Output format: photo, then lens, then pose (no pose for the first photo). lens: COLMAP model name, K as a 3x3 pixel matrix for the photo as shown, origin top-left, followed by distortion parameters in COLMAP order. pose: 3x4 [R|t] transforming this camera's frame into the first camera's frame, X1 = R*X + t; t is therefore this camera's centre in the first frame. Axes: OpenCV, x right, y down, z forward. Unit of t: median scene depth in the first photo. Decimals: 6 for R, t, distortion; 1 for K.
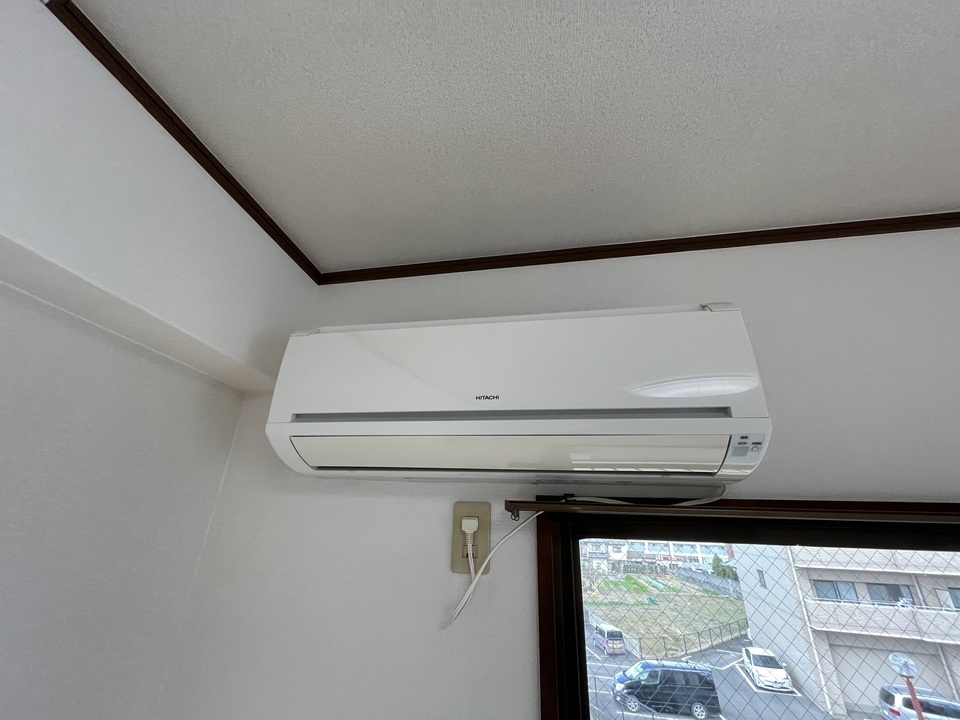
lens RADIAL K [[386.2, 0, 479.1], [0, 386.2, 360.0], [0, 0, 1]] dist [-0.002546, -0.000189]
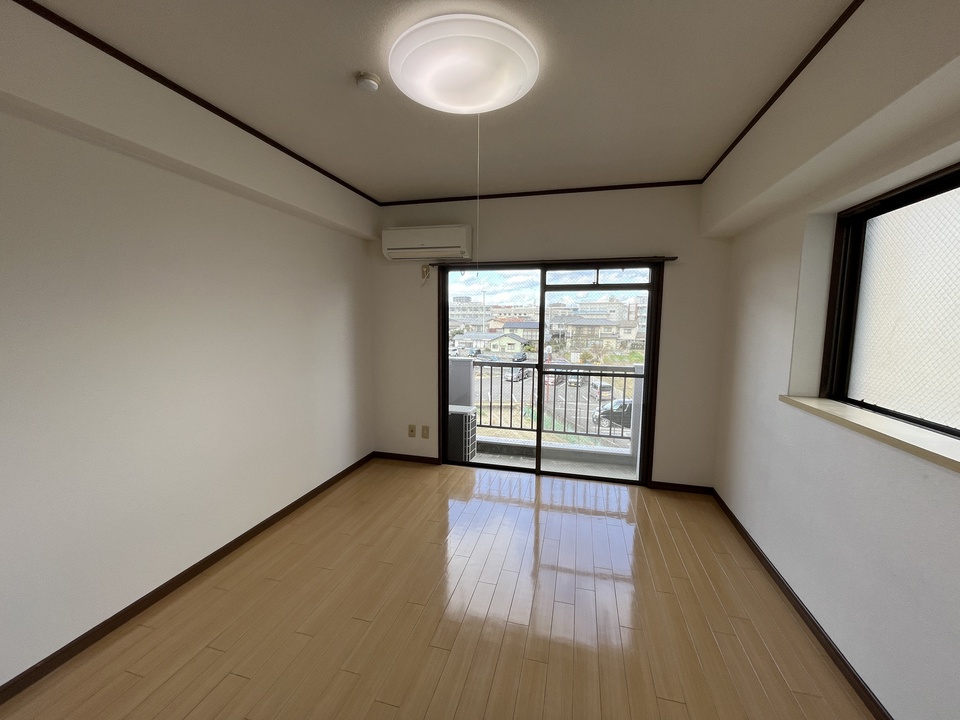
lens RADIAL K [[386.2, 0, 479.1], [0, 386.2, 360.0], [0, 0, 1]] dist [-0.002546, -0.000189]
pose [[0.997360, -0.015748, -0.070881, 0.033143], [0.048809, 0.868138, 0.493917, -0.032240], [0.053756, -0.496073, 0.866615, -0.126528]]
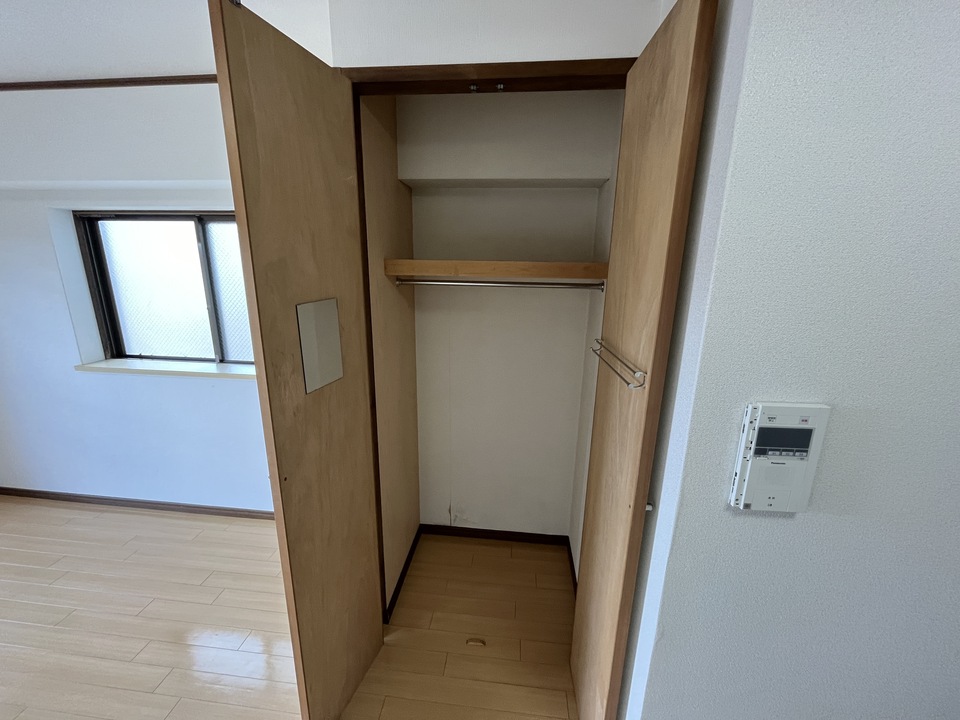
lens RADIAL K [[386.2, 0, 479.1], [0, 386.2, 360.0], [0, 0, 1]] dist [-0.002546, -0.000189]
pose [[-0.080676, -0.277873, 0.957224, -0.014150], [-0.419799, 0.880496, 0.220219, -0.048411], [-0.904025, -0.384075, -0.187686, -0.127289]]
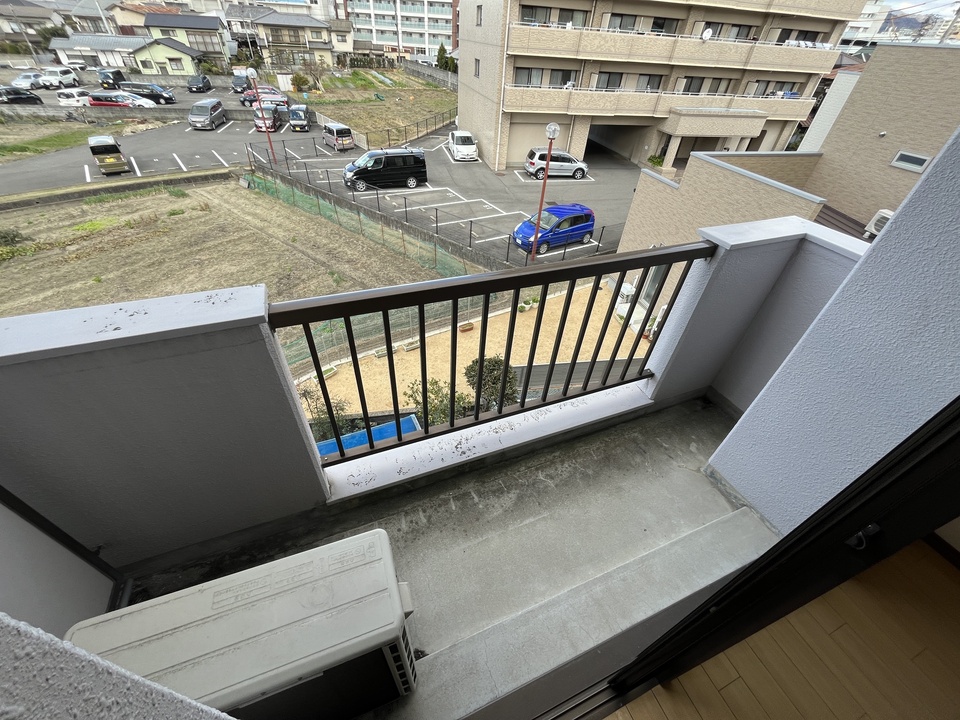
lens RADIAL K [[386.2, 0, 479.1], [0, 386.2, 360.0], [0, 0, 1]] dist [-0.002546, -0.000189]
pose [[0.838121, -0.344990, 0.422534, 0.013105], [-0.244972, 0.454049, 0.856638, 0.023618], [-0.487383, -0.821475, 0.296035, 0.024202]]
